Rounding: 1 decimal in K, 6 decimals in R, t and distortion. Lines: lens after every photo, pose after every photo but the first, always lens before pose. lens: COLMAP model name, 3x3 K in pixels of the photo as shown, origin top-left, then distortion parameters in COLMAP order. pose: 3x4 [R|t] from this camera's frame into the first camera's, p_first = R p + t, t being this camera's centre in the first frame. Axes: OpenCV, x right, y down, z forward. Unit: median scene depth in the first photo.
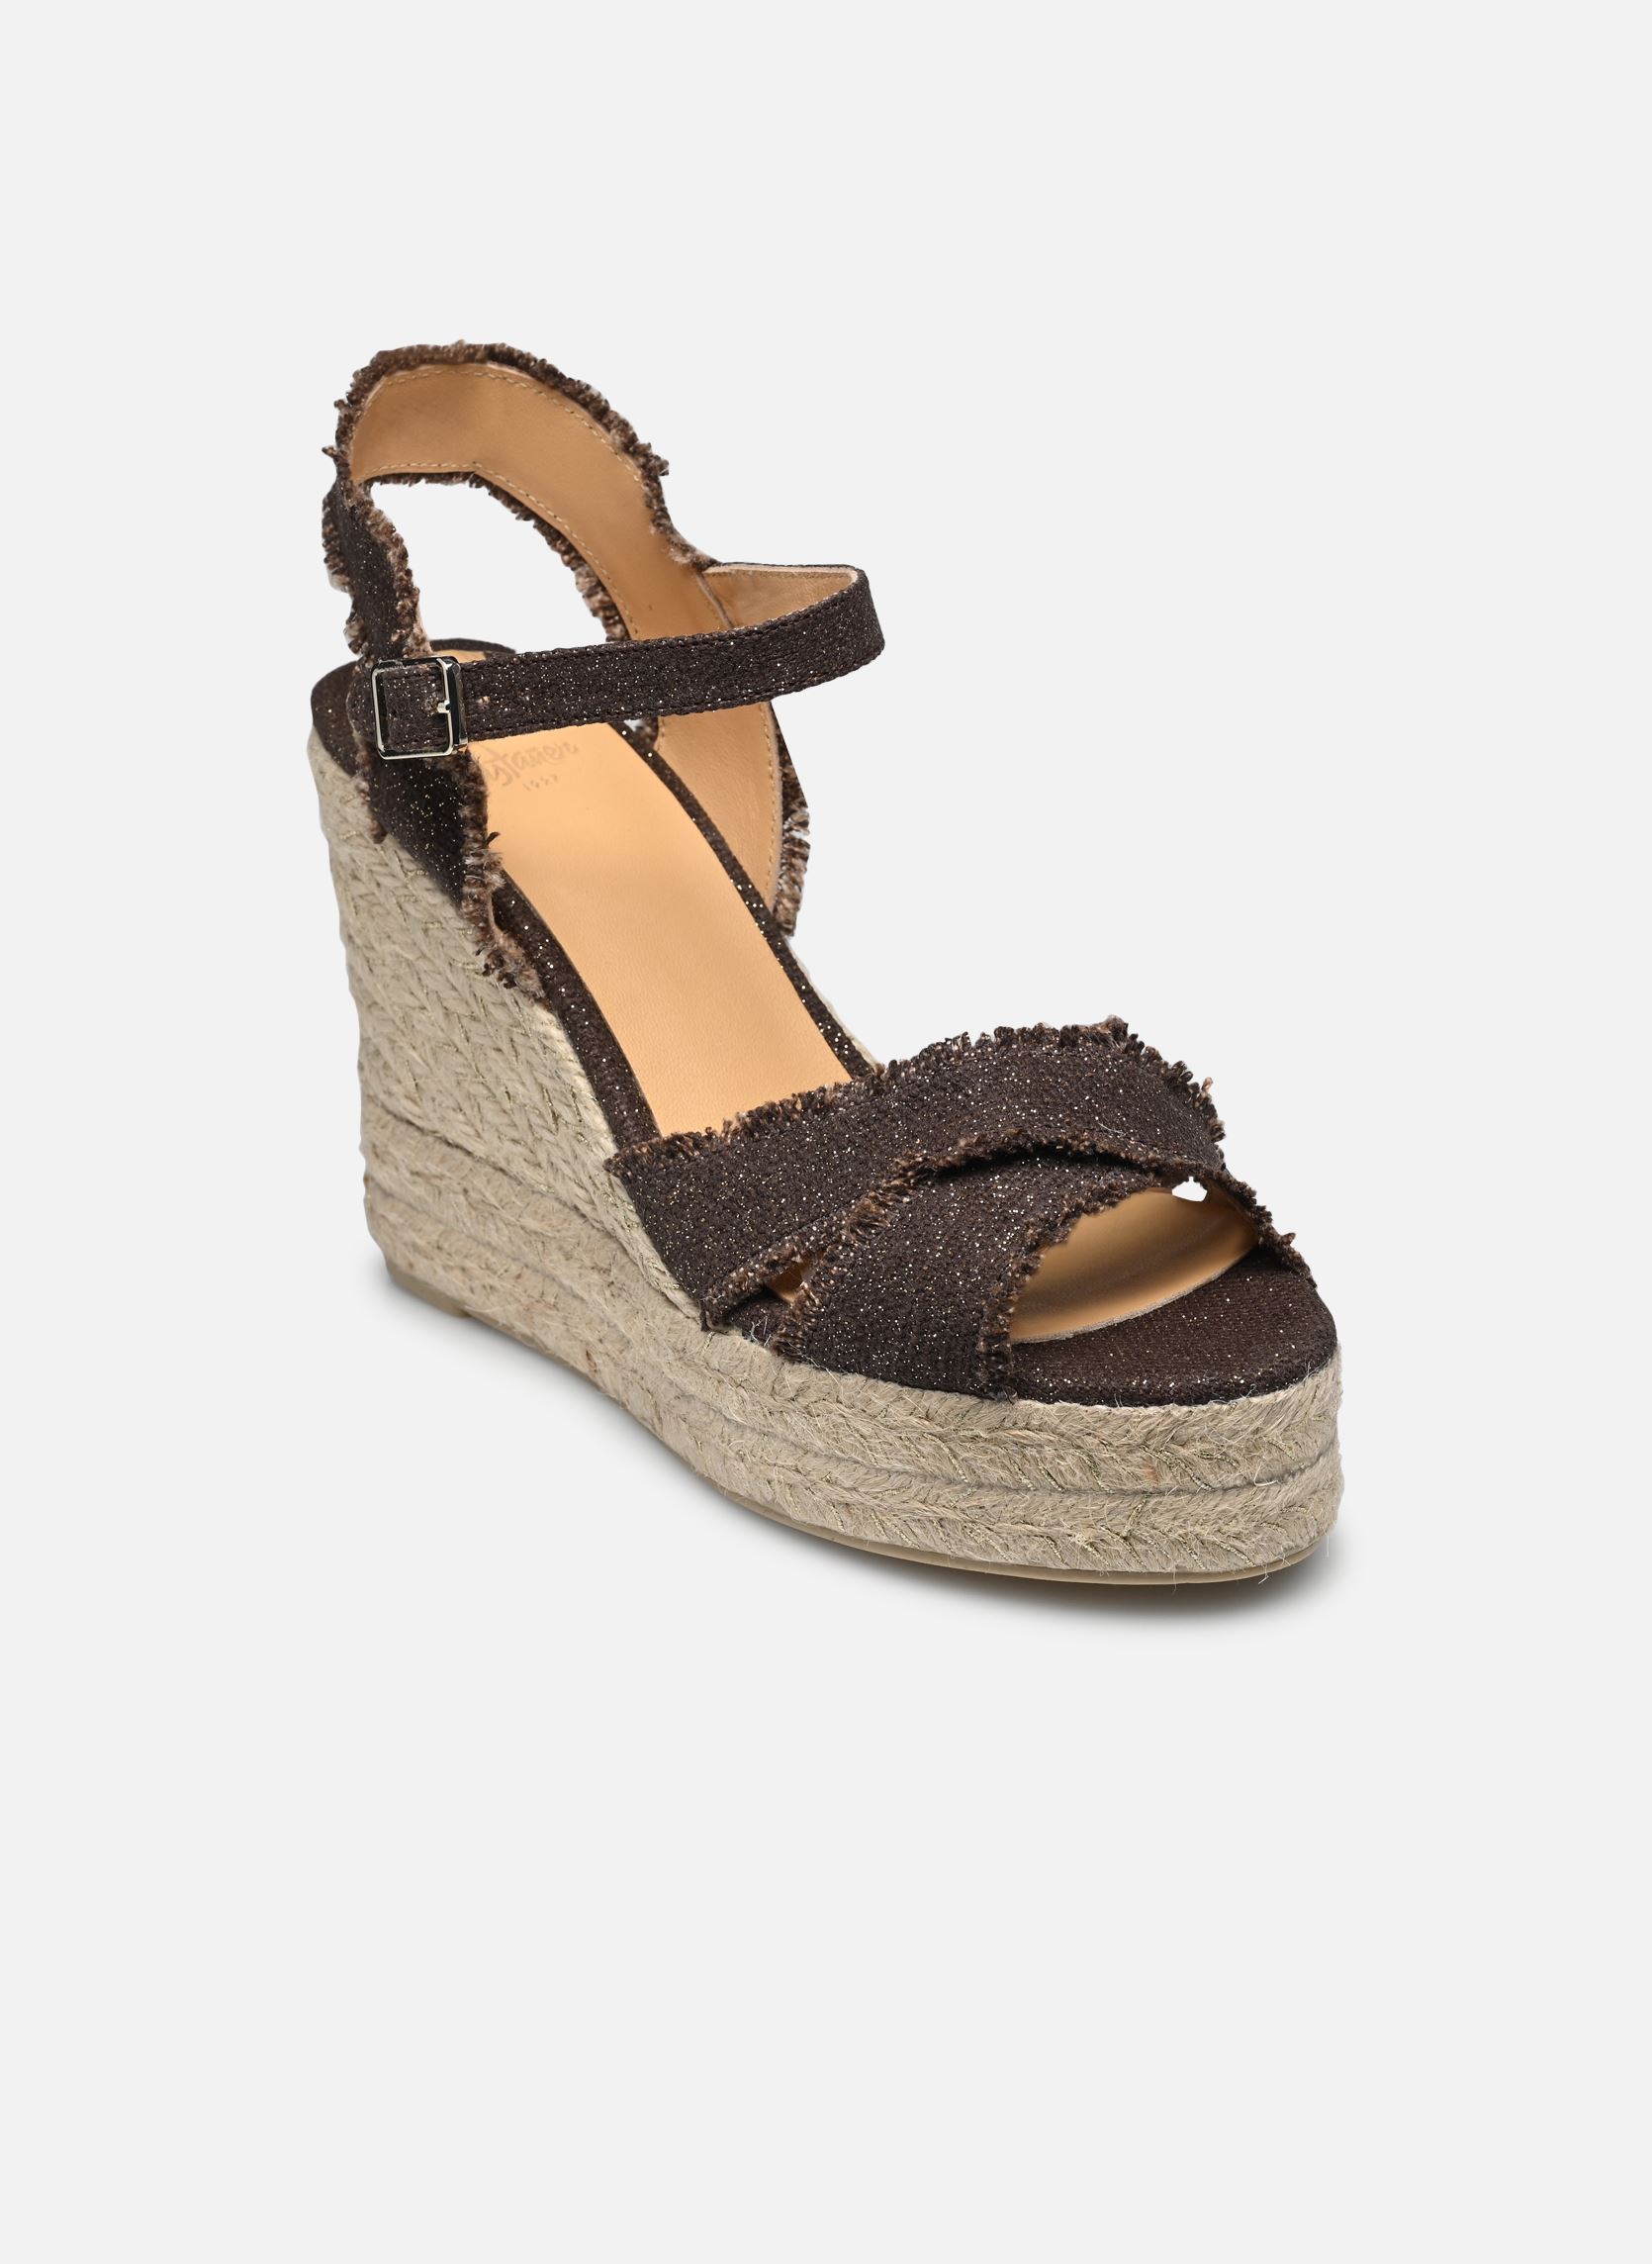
lens RADIAL K [[7373.6, 0, 825.8], [0, 7373.6, 1132.2], [0, 0, 1]] dist [-0.116058, 0.000000]
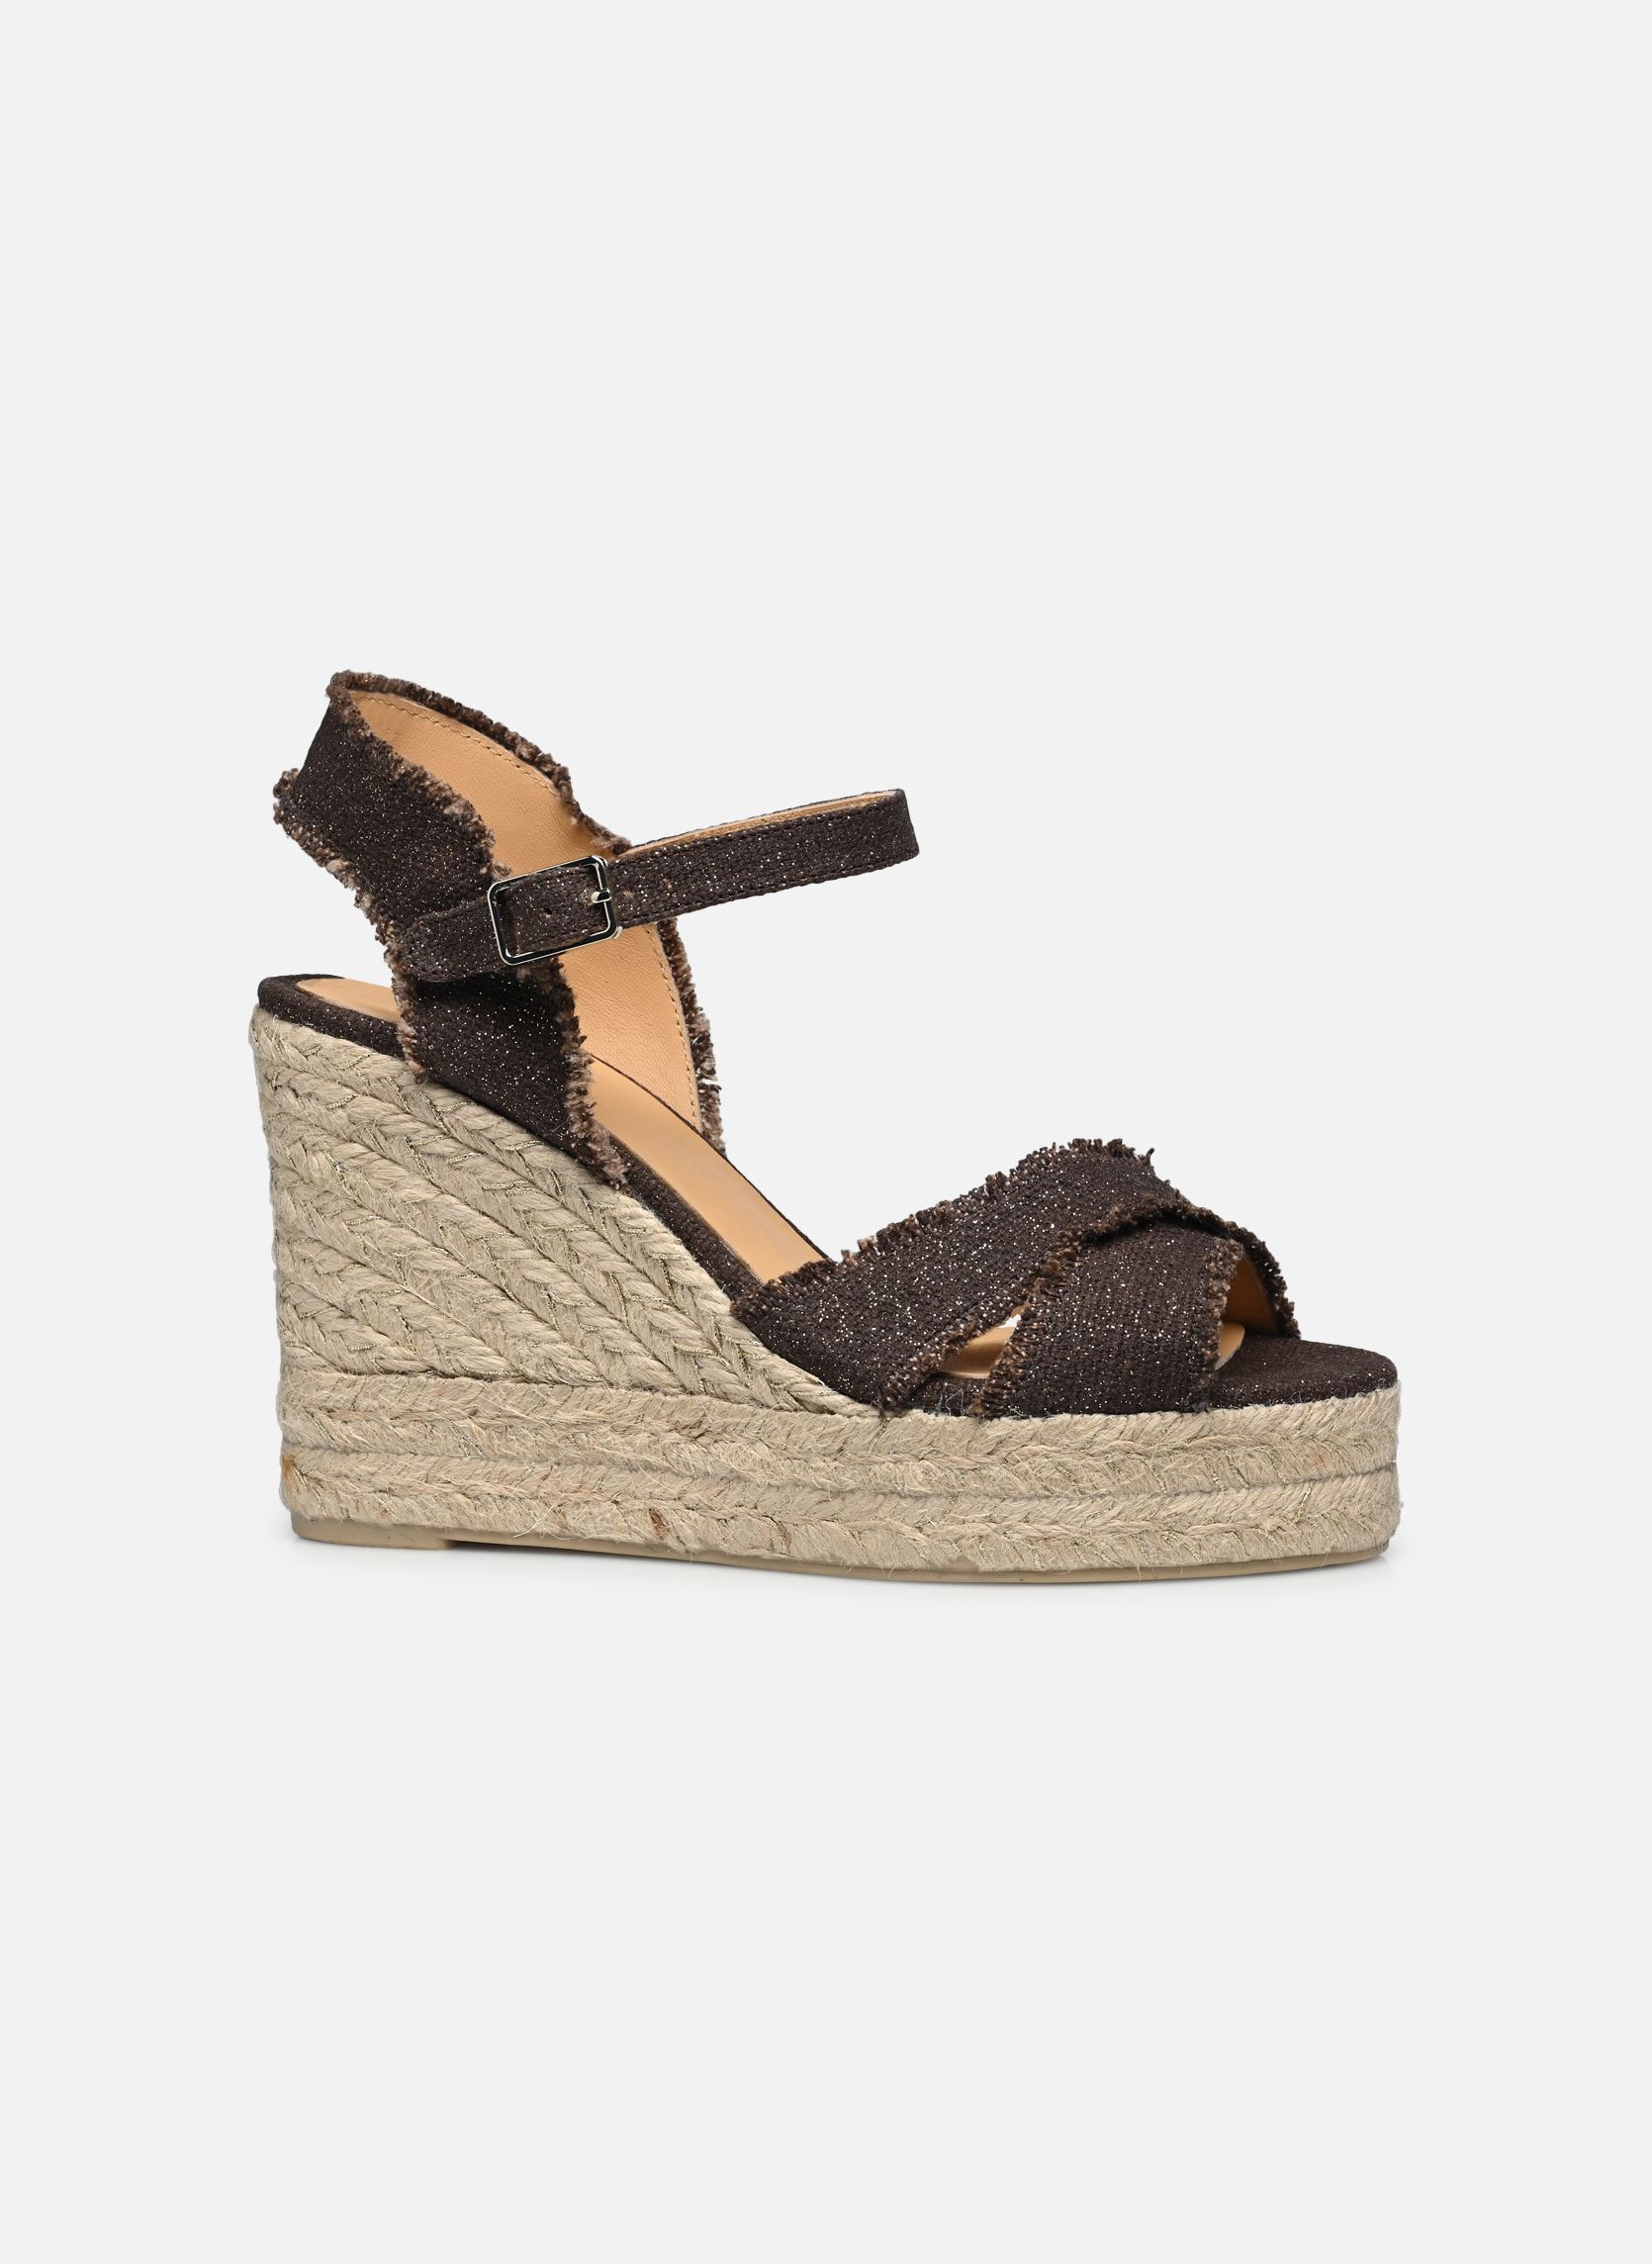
lens RADIAL K [[7373.6, 0, 825.6], [0, 7373.6, 1132.7], [0, 0, 1]] dist [-0.116058, 0.000000]
pose [[0.783447, 0.001039, 0.621458, -0.729790], [0.195505, 0.948814, -0.248051, 0.265488], [-0.589905, 0.315833, 0.743143, 0.141408]]
